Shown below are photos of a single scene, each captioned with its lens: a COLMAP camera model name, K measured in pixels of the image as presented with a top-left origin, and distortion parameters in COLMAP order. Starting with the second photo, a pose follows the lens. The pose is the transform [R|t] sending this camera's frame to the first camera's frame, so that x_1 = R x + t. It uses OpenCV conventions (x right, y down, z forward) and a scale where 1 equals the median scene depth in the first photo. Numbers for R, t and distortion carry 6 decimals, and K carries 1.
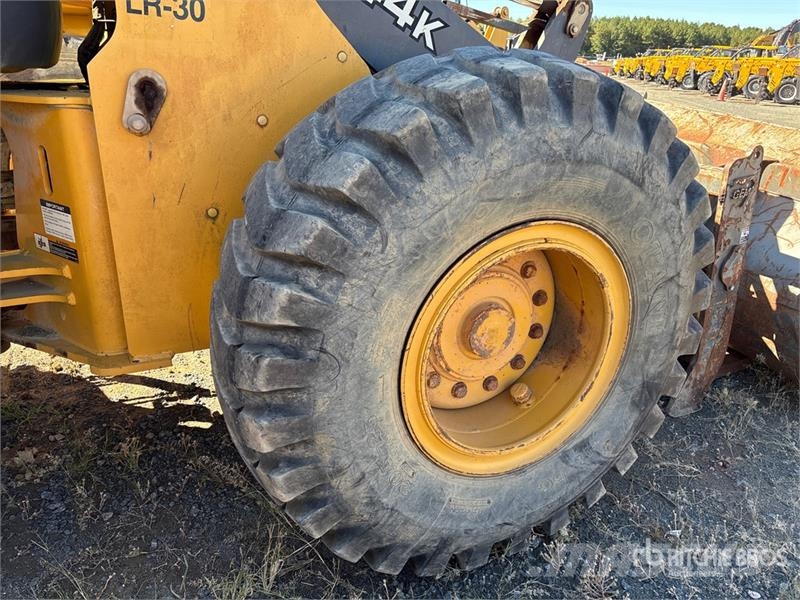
lens RADIAL K [[598.4, 0, 400.0], [0, 598.4, 300.0], [0, 0, 1]] dist [0.075357, -0.094458]
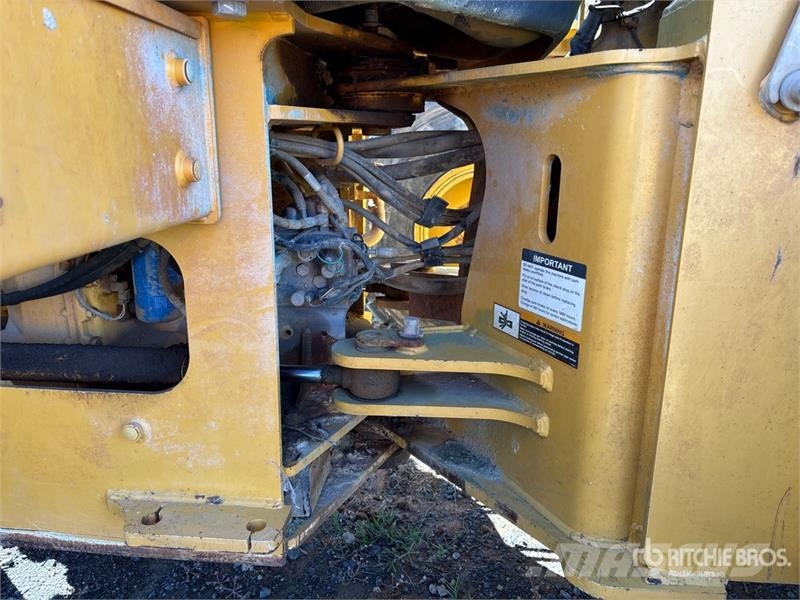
lens RADIAL K [[598.4, 0, 400.0], [0, 598.4, 300.0], [0, 0, 1]] dist [0.075357, -0.094458]
pose [[0.862409, 0.103727, -0.495471, -0.397769], [-0.165828, 0.982663, -0.082917, -0.048829], [0.478280, 0.153671, 0.864658, 0.441356]]
